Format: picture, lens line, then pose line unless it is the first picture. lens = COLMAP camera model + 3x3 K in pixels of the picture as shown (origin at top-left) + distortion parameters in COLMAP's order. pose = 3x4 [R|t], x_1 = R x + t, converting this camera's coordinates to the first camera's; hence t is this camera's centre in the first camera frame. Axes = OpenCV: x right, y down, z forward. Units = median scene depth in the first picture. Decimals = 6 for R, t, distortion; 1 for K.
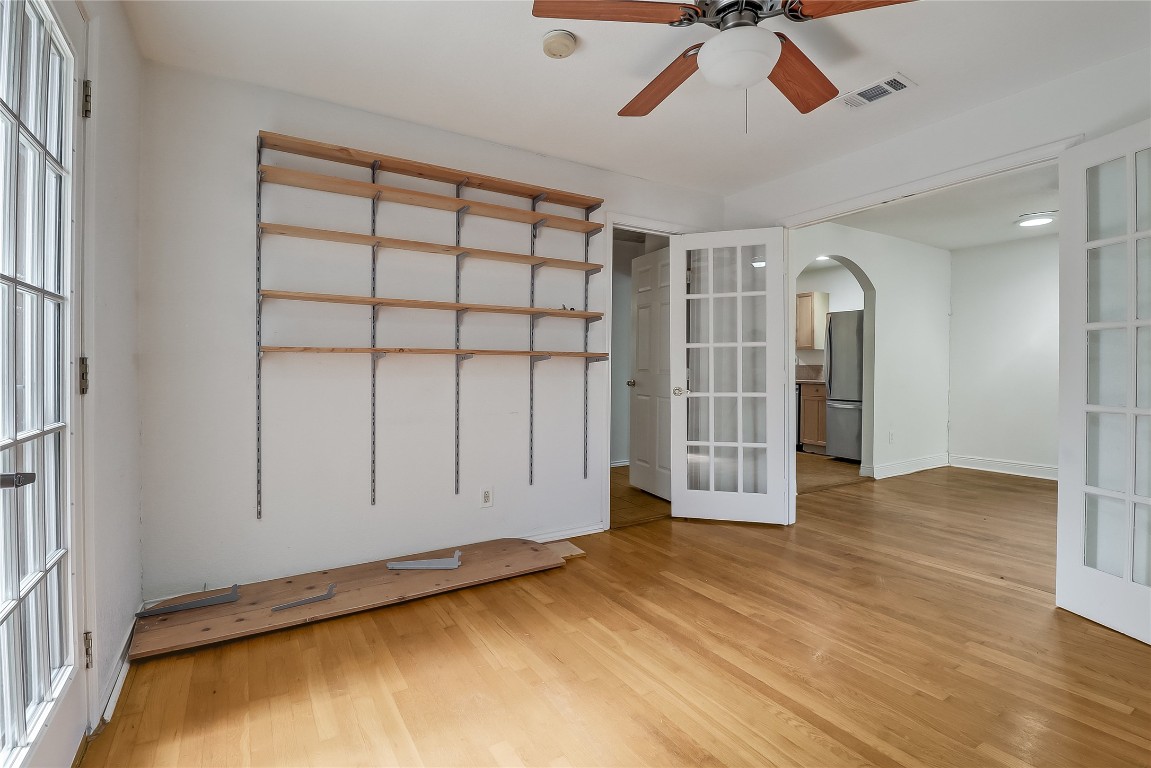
lens RADIAL K [[533.2, 0, 574.2], [0, 533.2, 378.3], [0, 0, 1]] dist [0.000356, 0.000056]
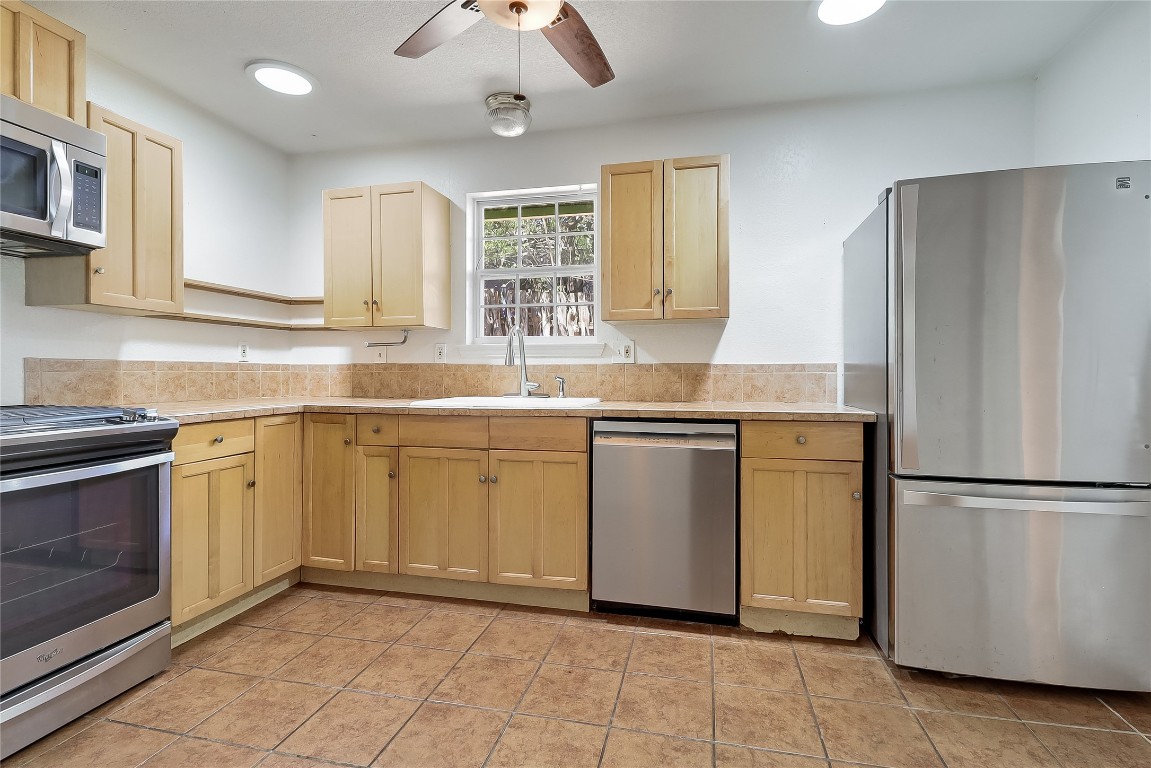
lens RADIAL K [[533.2, 0, 576.9], [0, 533.2, 378.9], [0, 0, 1]] dist [0.000356, 0.000056]
pose [[0.716847, -0.002795, 0.697224, 0.123540], [0.005834, 0.999981, -0.001989, -0.013260], [-0.697206, 0.005493, 0.716850, 0.786308]]
